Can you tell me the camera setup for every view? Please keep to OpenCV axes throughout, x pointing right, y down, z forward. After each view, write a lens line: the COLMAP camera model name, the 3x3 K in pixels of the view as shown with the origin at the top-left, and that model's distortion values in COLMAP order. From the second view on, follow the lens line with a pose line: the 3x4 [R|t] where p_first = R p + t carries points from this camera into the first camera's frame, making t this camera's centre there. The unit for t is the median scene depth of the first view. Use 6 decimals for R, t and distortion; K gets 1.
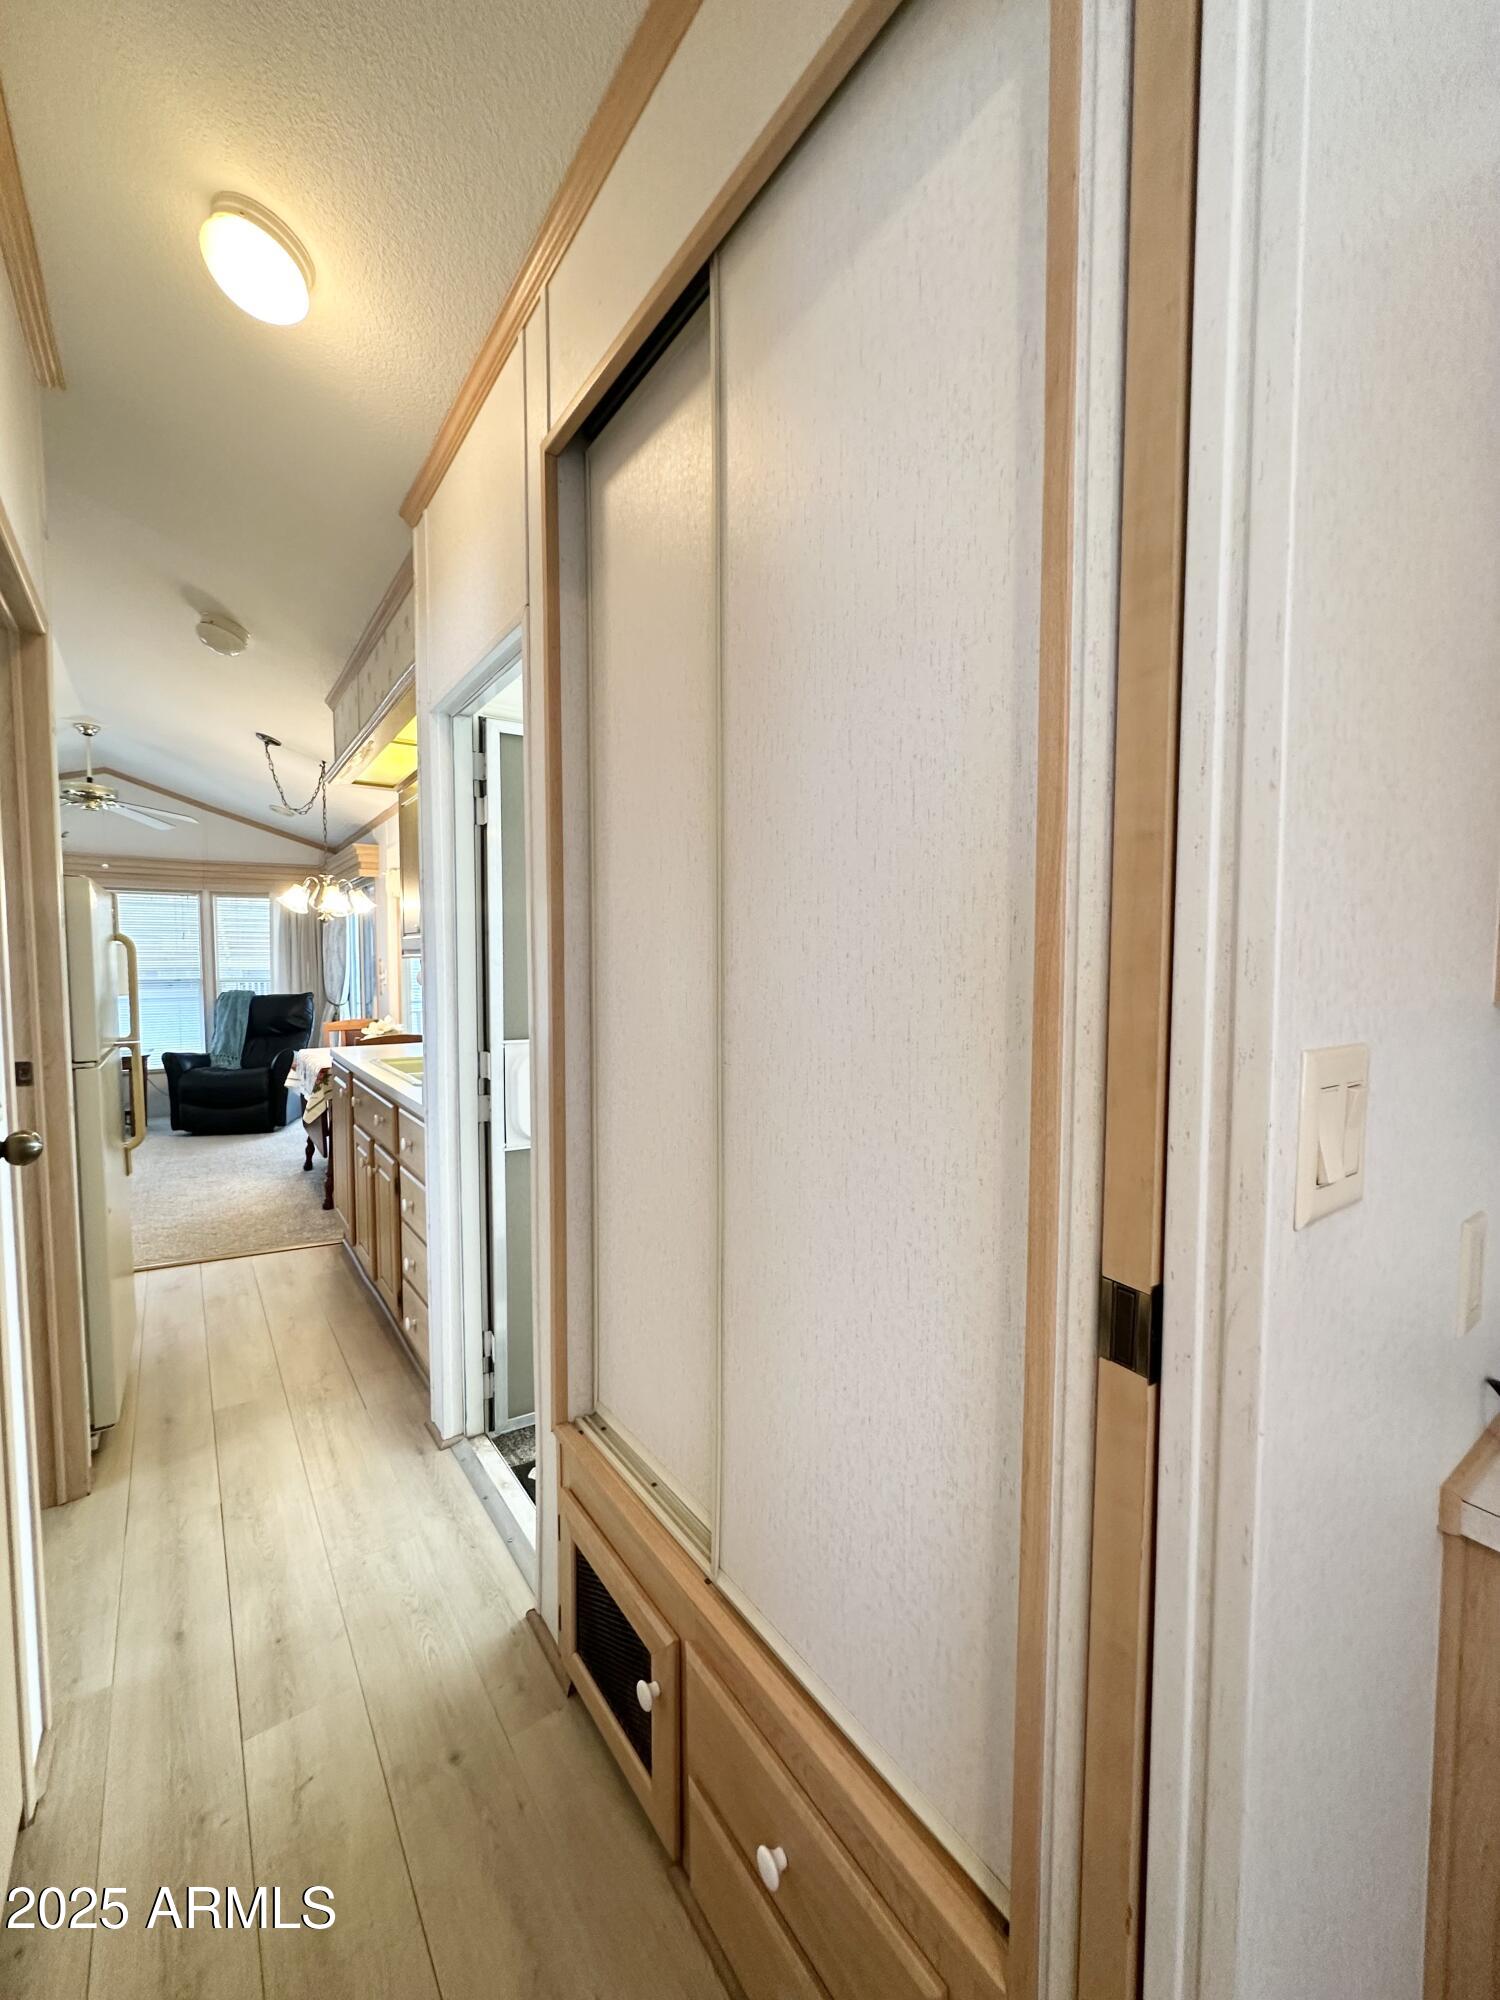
lens RADIAL K [[797.6, 0, 756.4], [0, 797.6, 1001.6], [0, 0, 1]] dist [-0.002326, -0.000189]
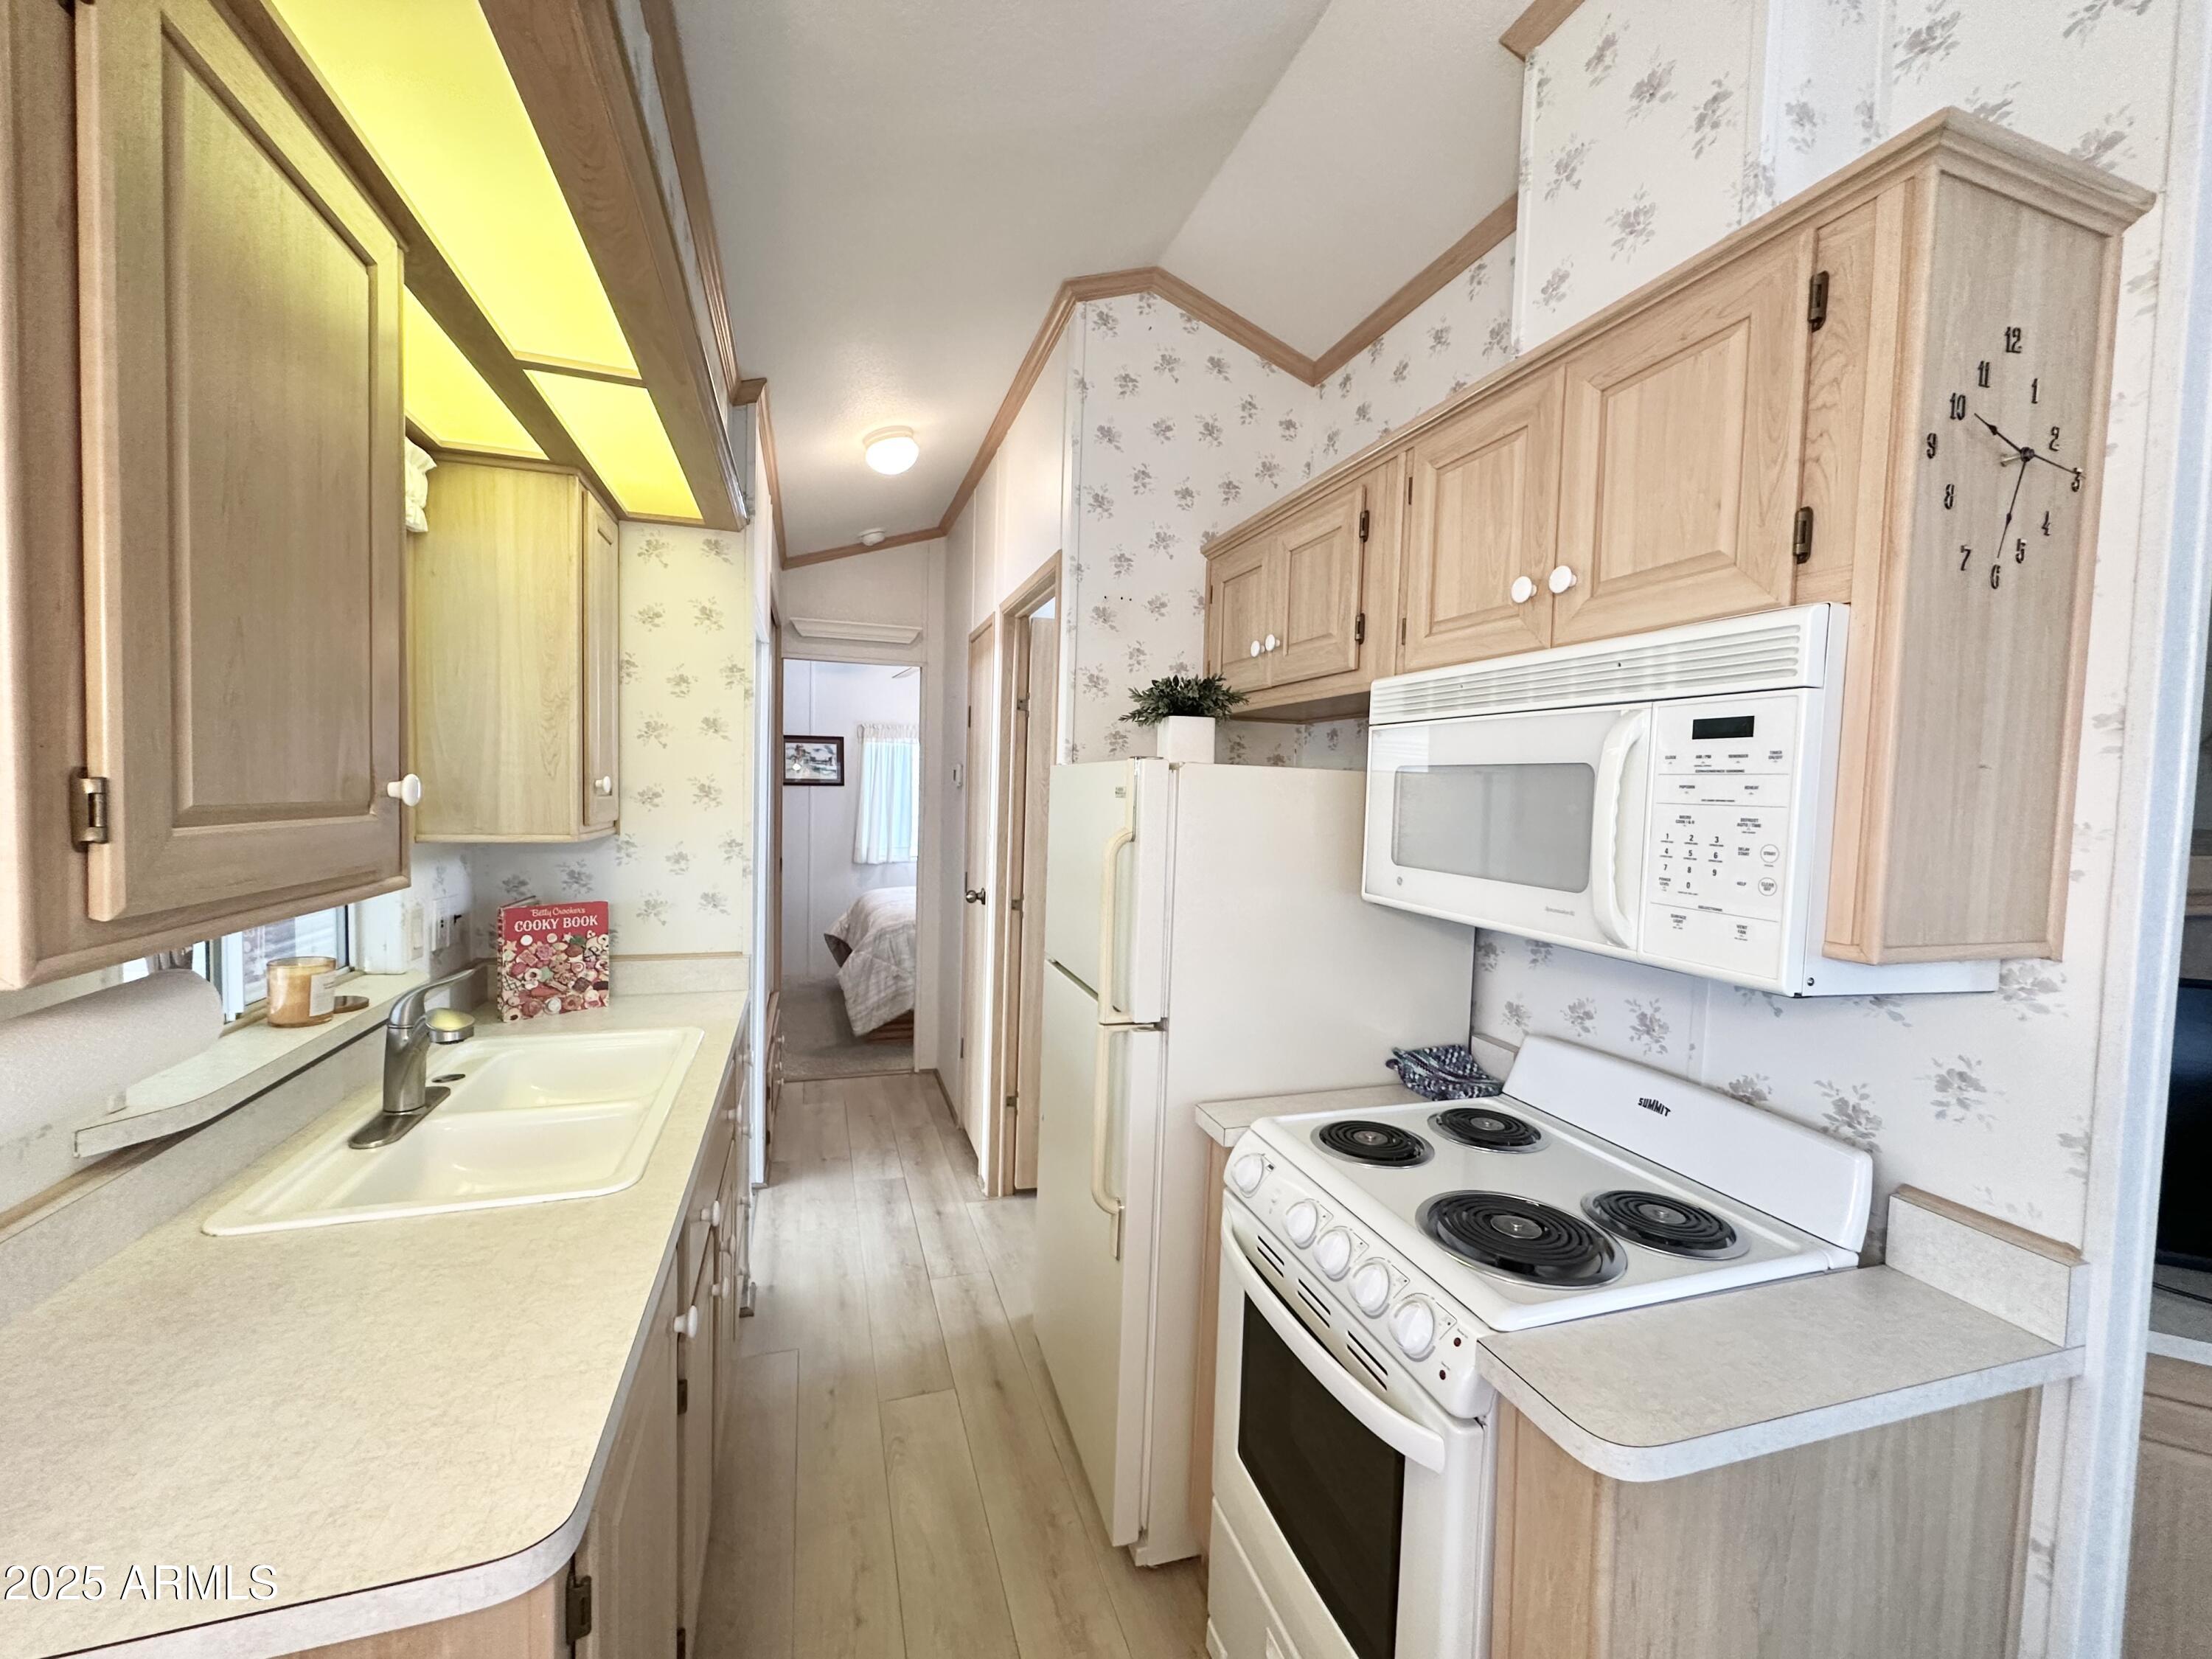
lens RADIAL K [[882.1, 0, 1106.0], [0, 882.1, 829.5], [0, 0, 1]] dist [-0.002326, -0.000189]
pose [[-0.953159, -0.045103, 0.299088, -0.661808], [-0.017278, 0.995324, 0.095032, -0.097375], [-0.301975, 0.085413, -0.949482, 1.087557]]
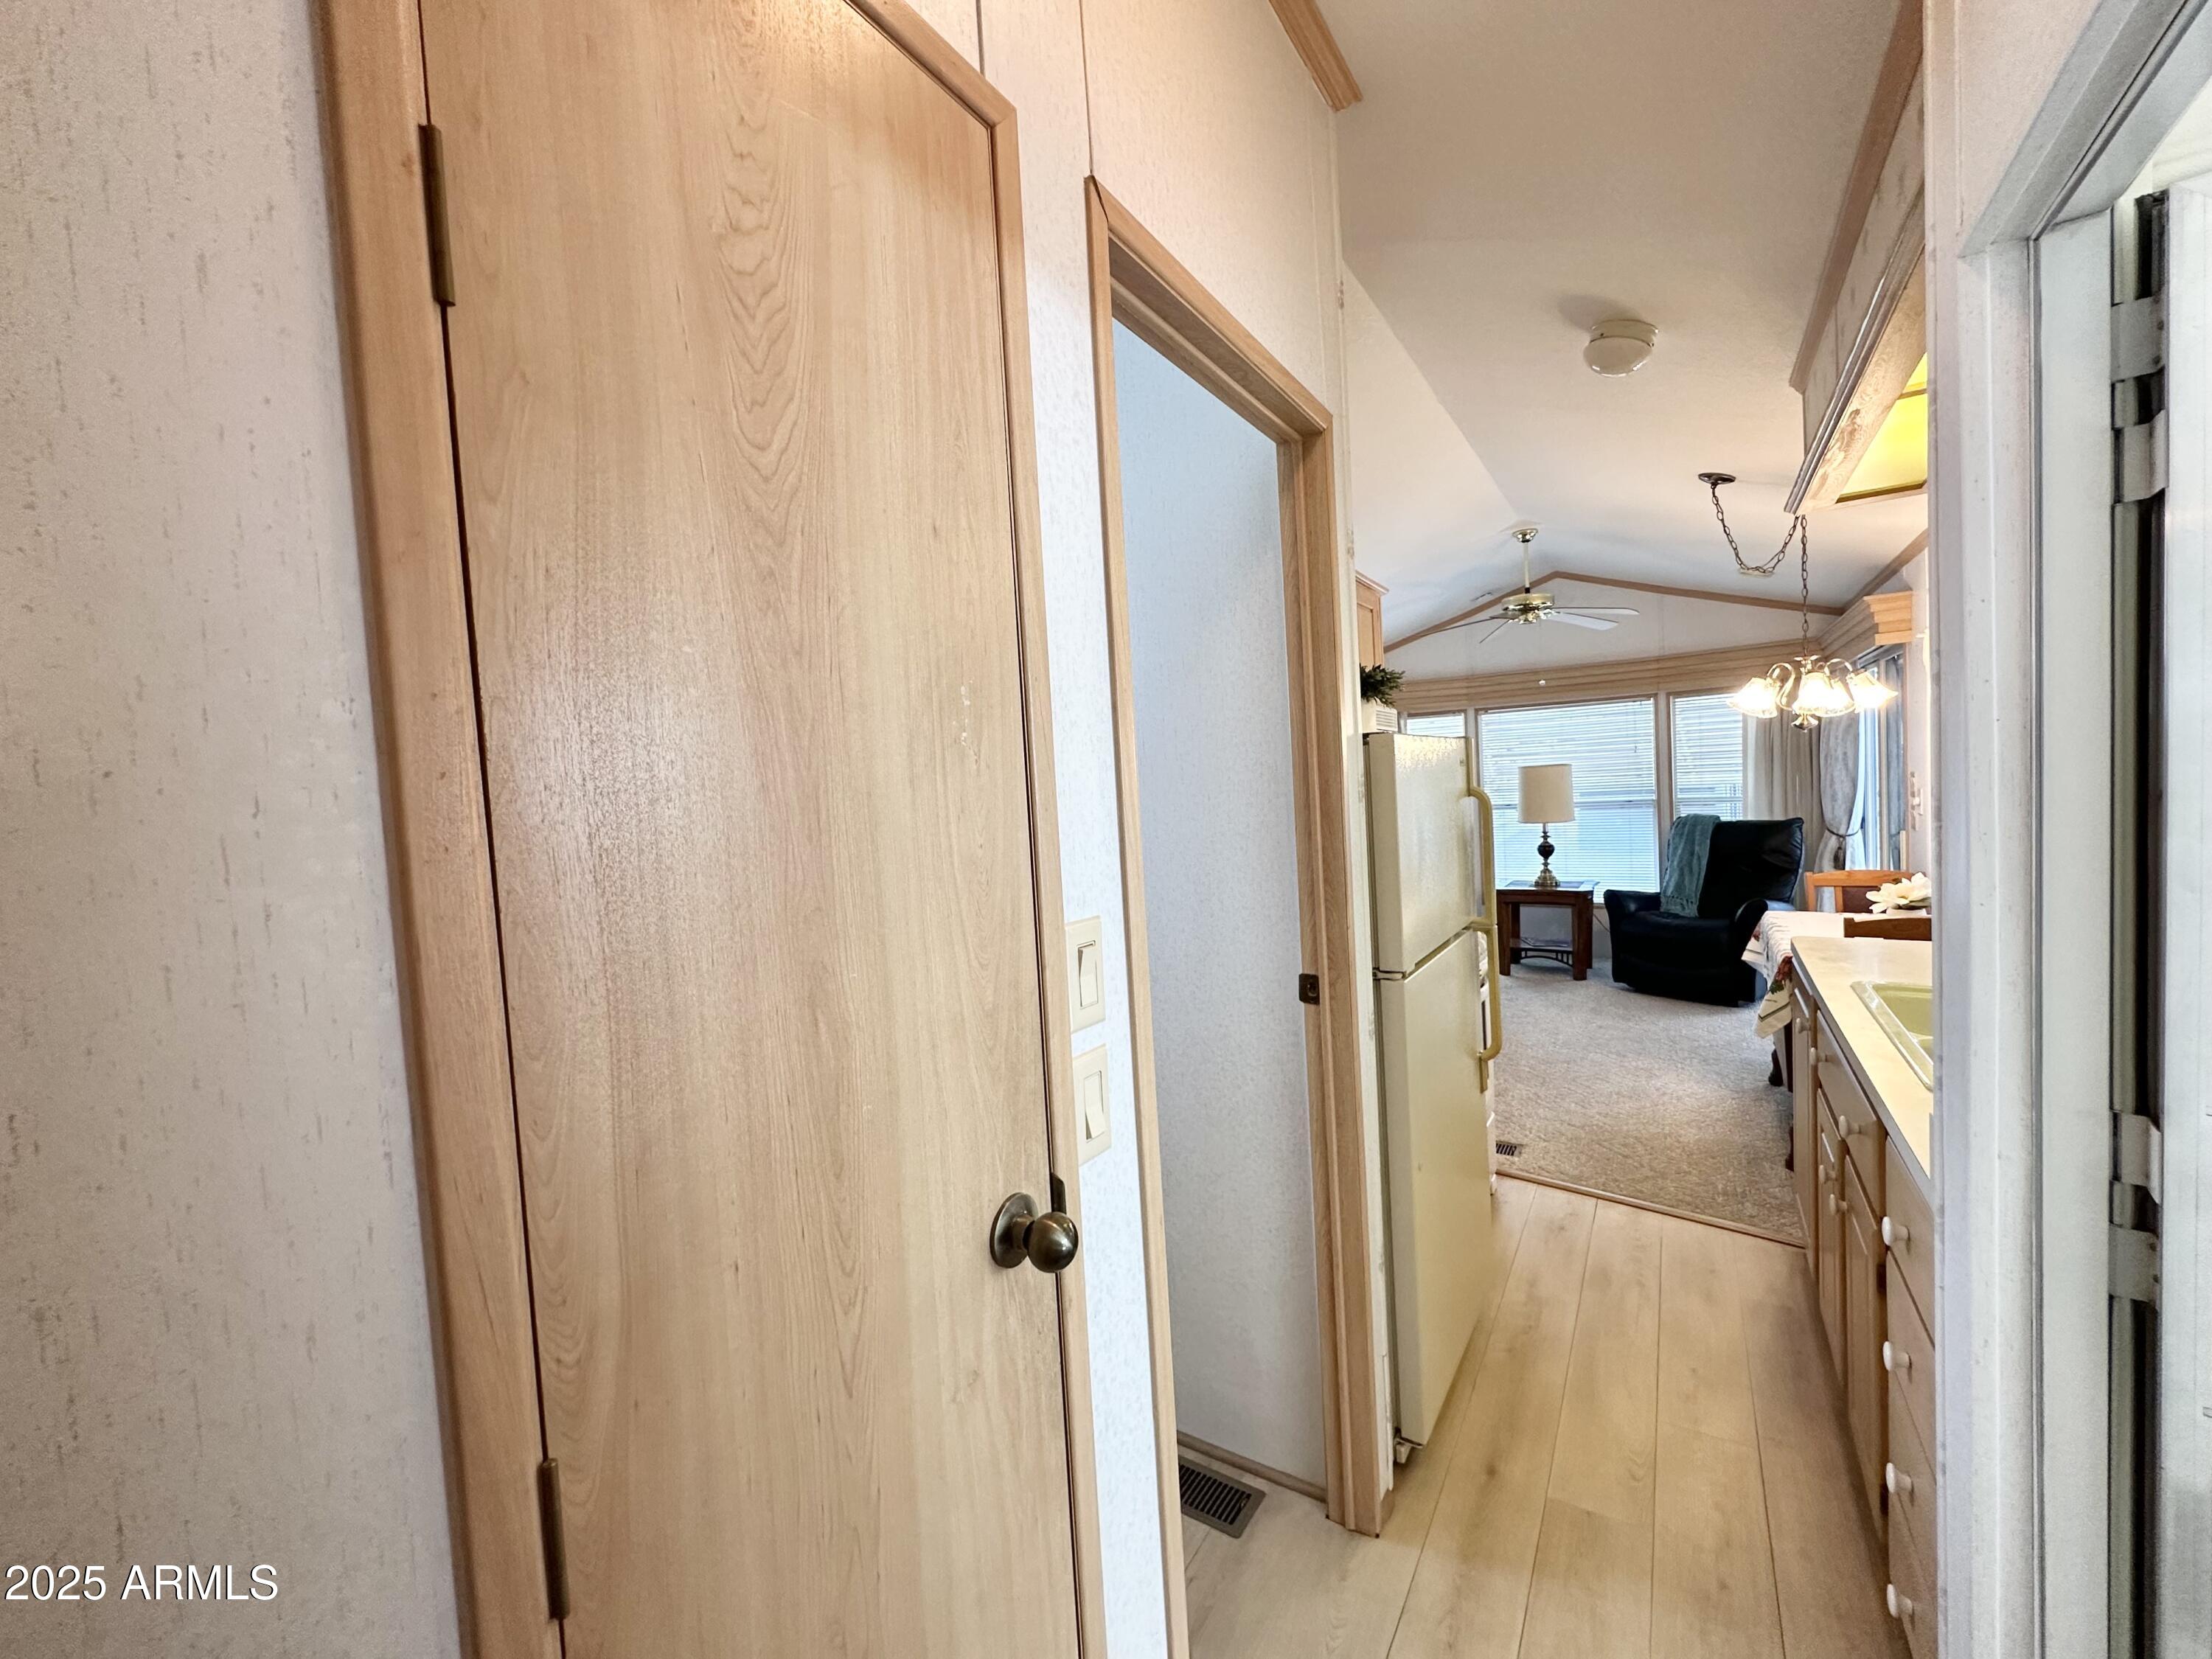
lens RADIAL K [[887.4, 0, 1106.3], [0, 887.4, 826.4], [0, 0, 1]] dist [-0.000278, 0.000106]
pose [[0.363375, 0.023378, -0.931350, -0.077376], [0.003341, 0.999646, 0.026396, -0.048091], [0.931637, -0.012703, 0.363168, 0.233048]]
